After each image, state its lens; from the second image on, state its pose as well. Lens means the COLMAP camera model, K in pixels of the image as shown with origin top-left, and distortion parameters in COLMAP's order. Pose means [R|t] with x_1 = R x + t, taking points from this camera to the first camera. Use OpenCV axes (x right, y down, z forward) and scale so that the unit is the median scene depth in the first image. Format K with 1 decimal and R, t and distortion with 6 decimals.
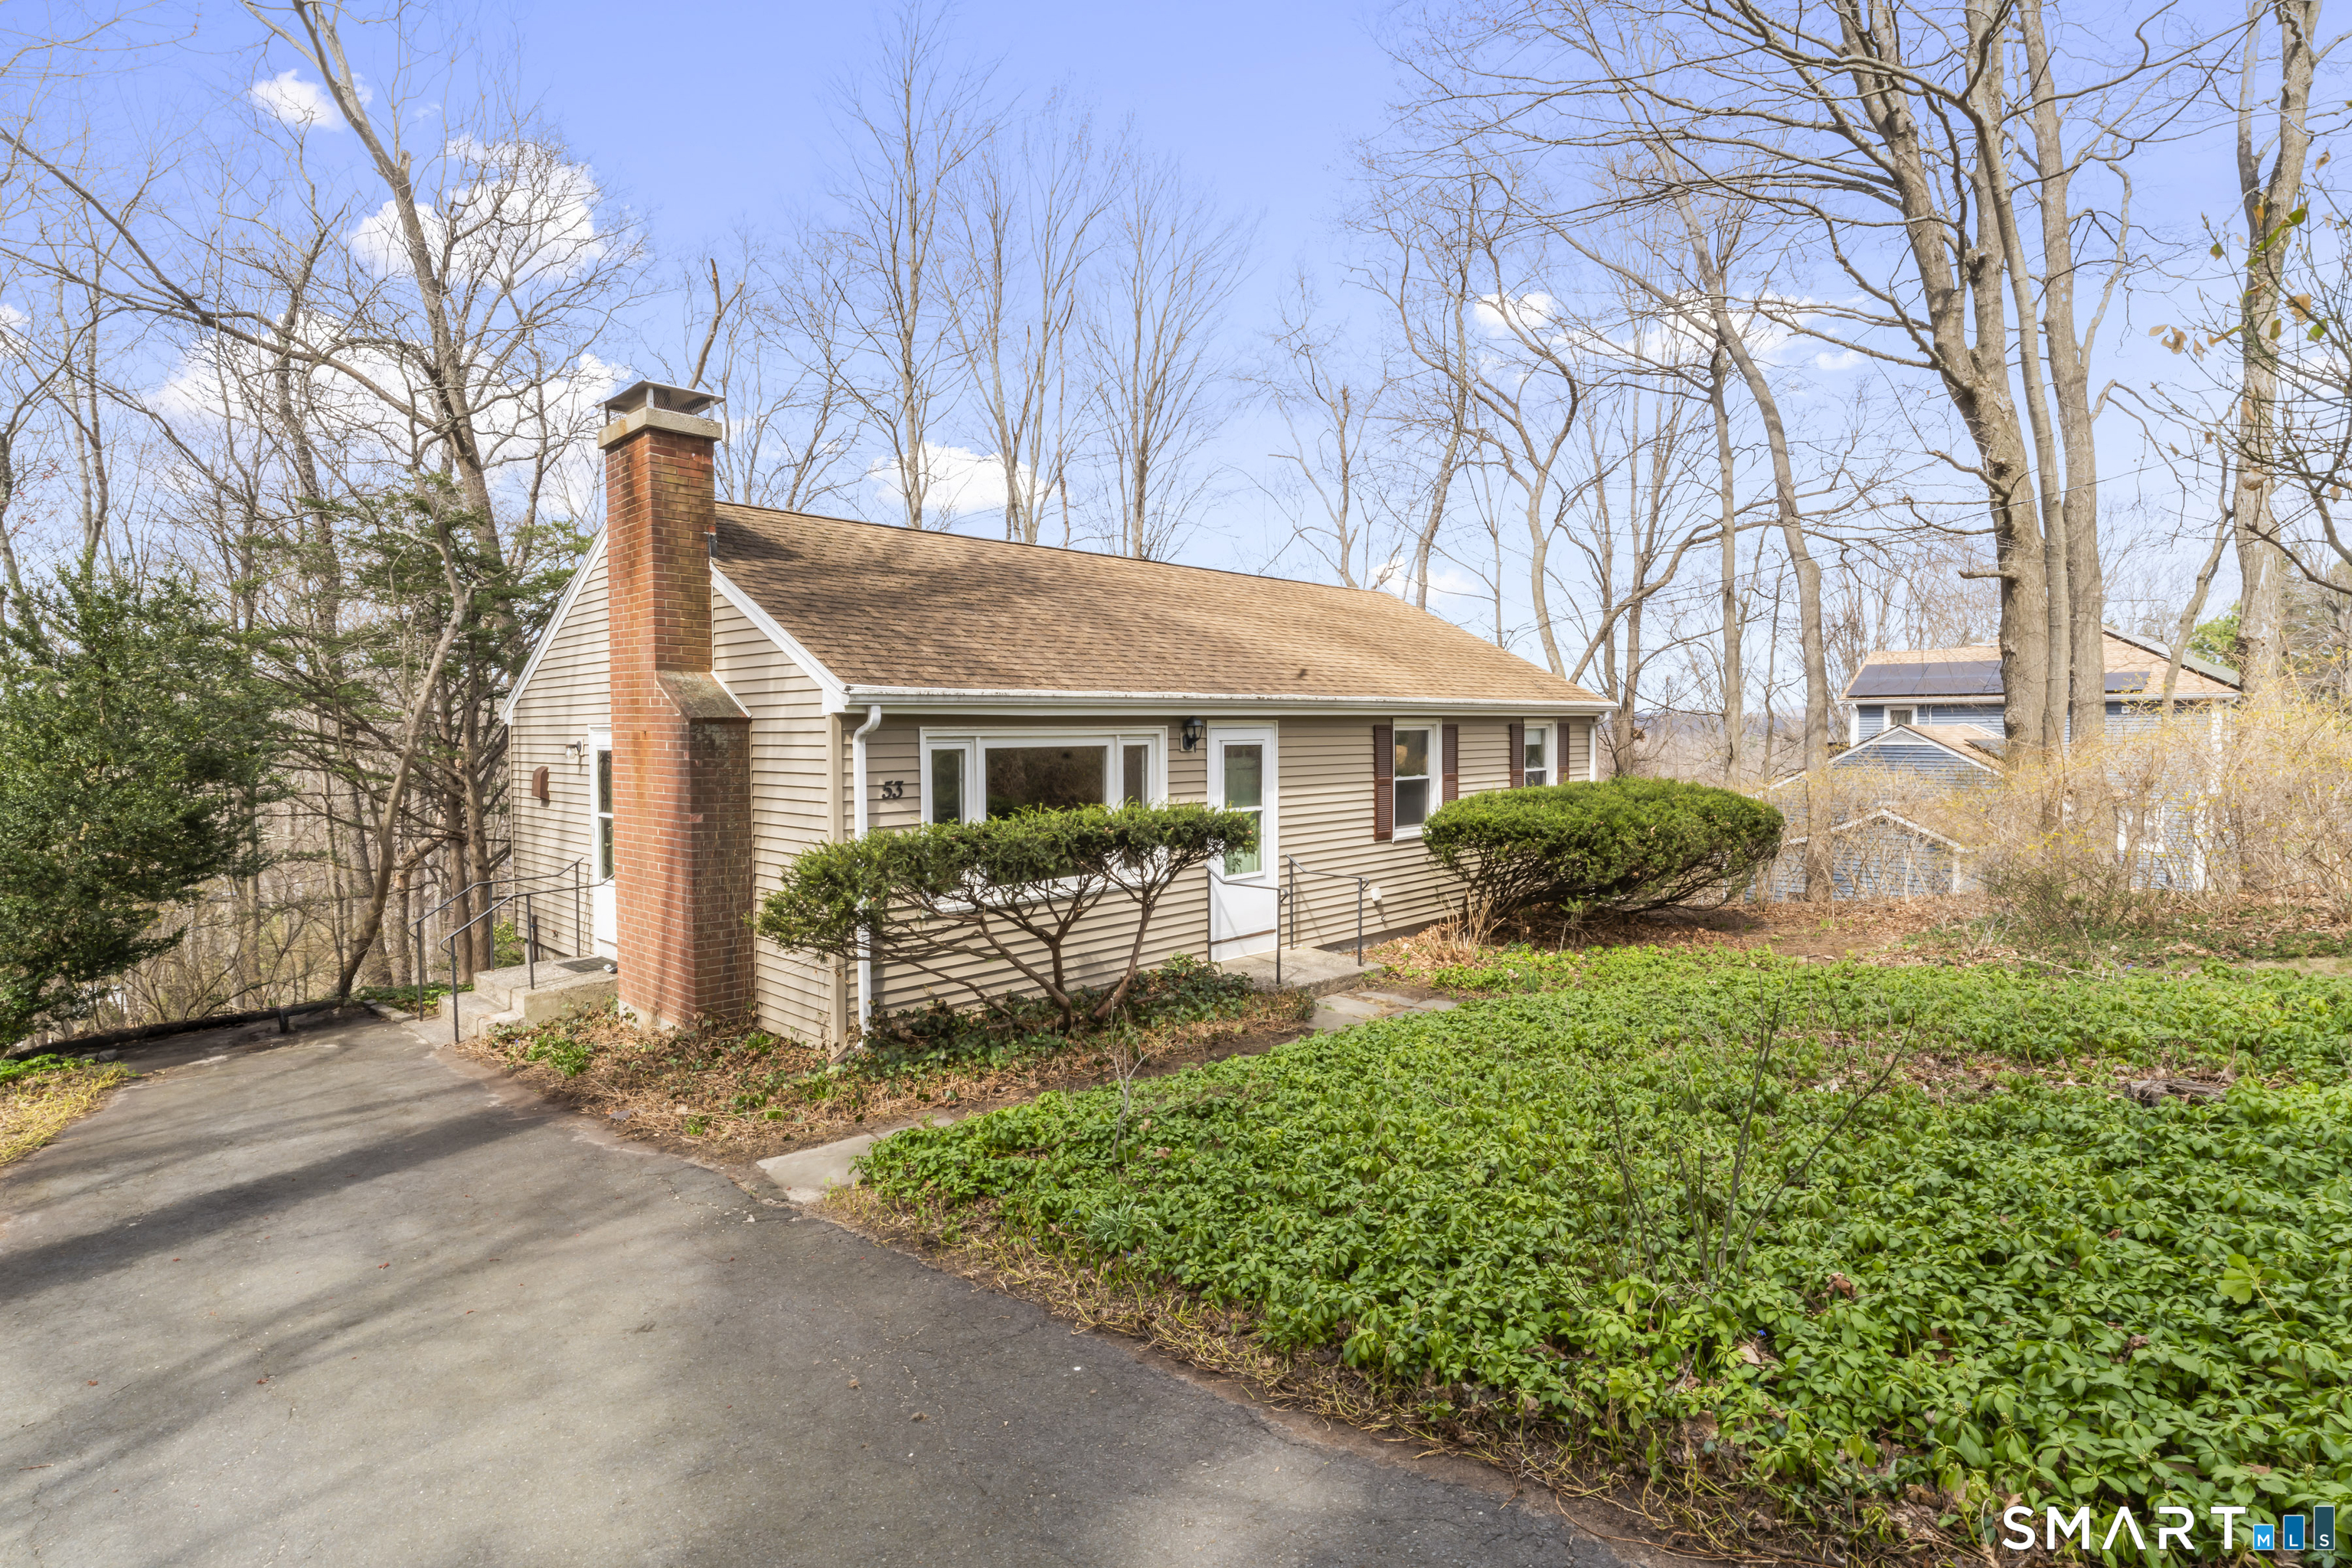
lens RADIAL K [[1170.6, 0, 1176.0], [0, 1170.6, 784.0], [0, 0, 1]] dist [0.002458, 0.000401]
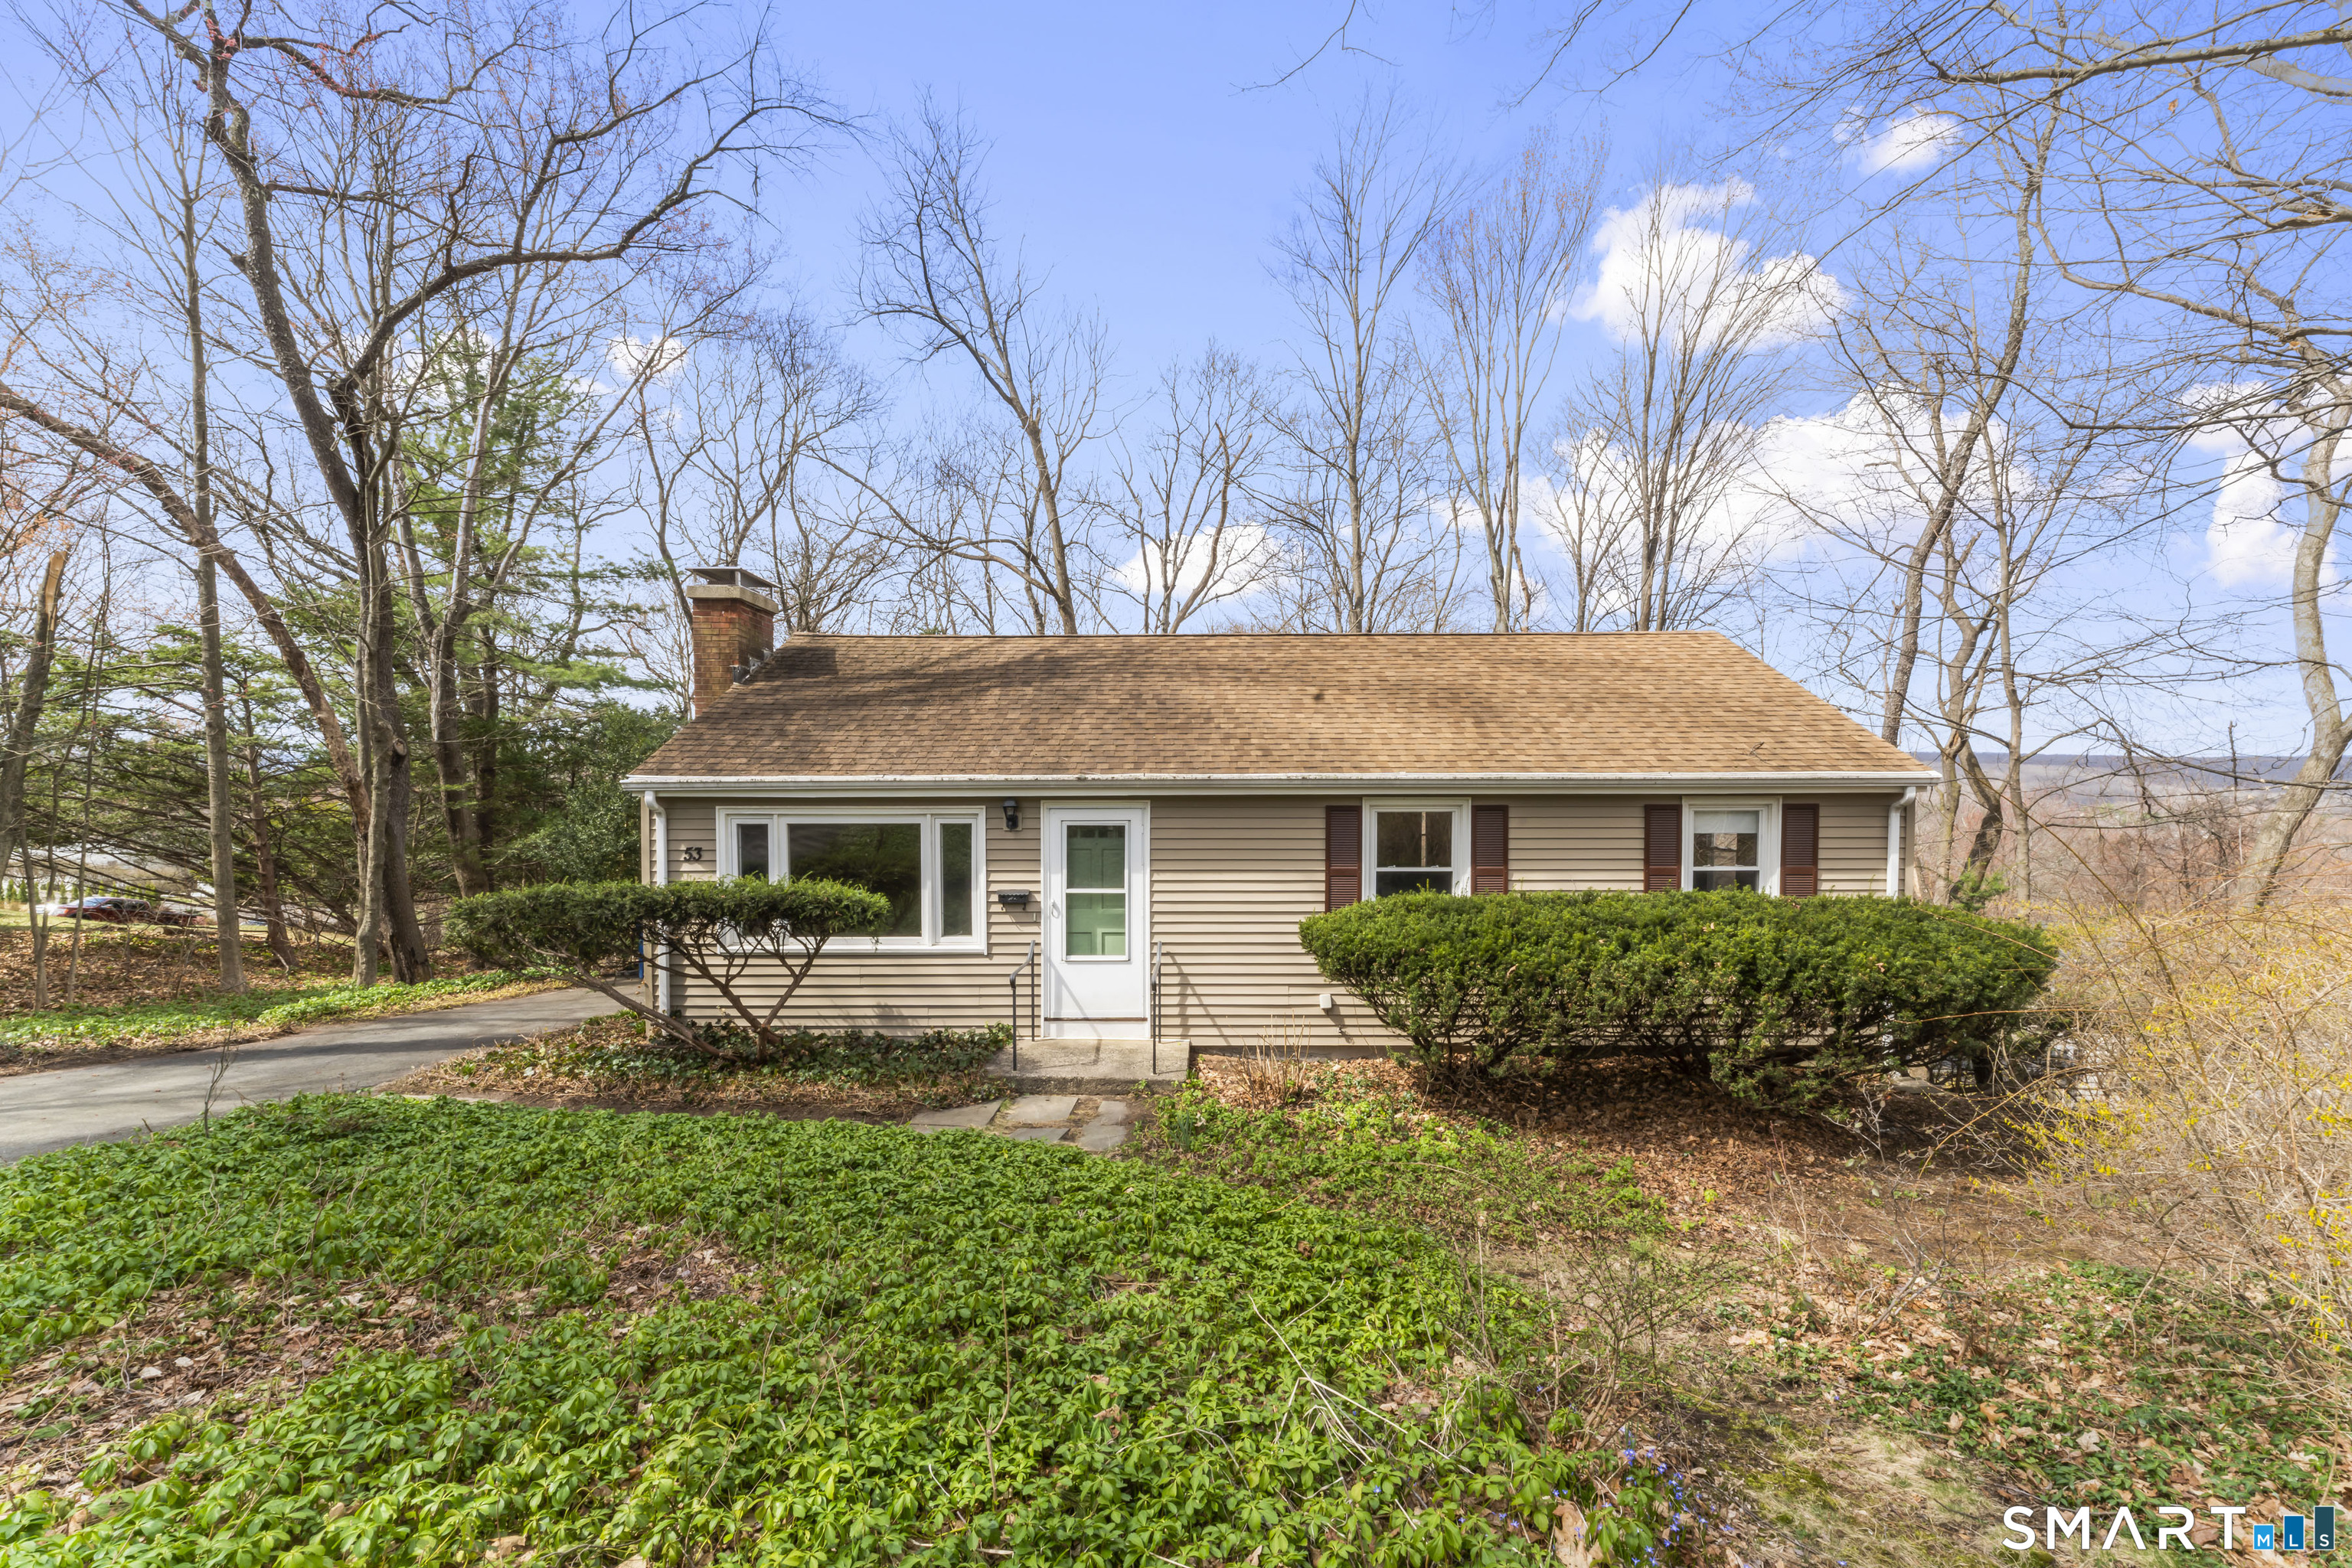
lens RADIAL K [[948.0, 0, 1174.1], [0, 948.0, 813.8], [0, 0, 1]] dist [-0.000551, 0.000083]
pose [[0.686501, 0.035066, -0.726283, 0.761675], [-0.036797, 0.999232, 0.013462, -0.062933], [0.726197, 0.017483, 0.687264, 0.557439]]
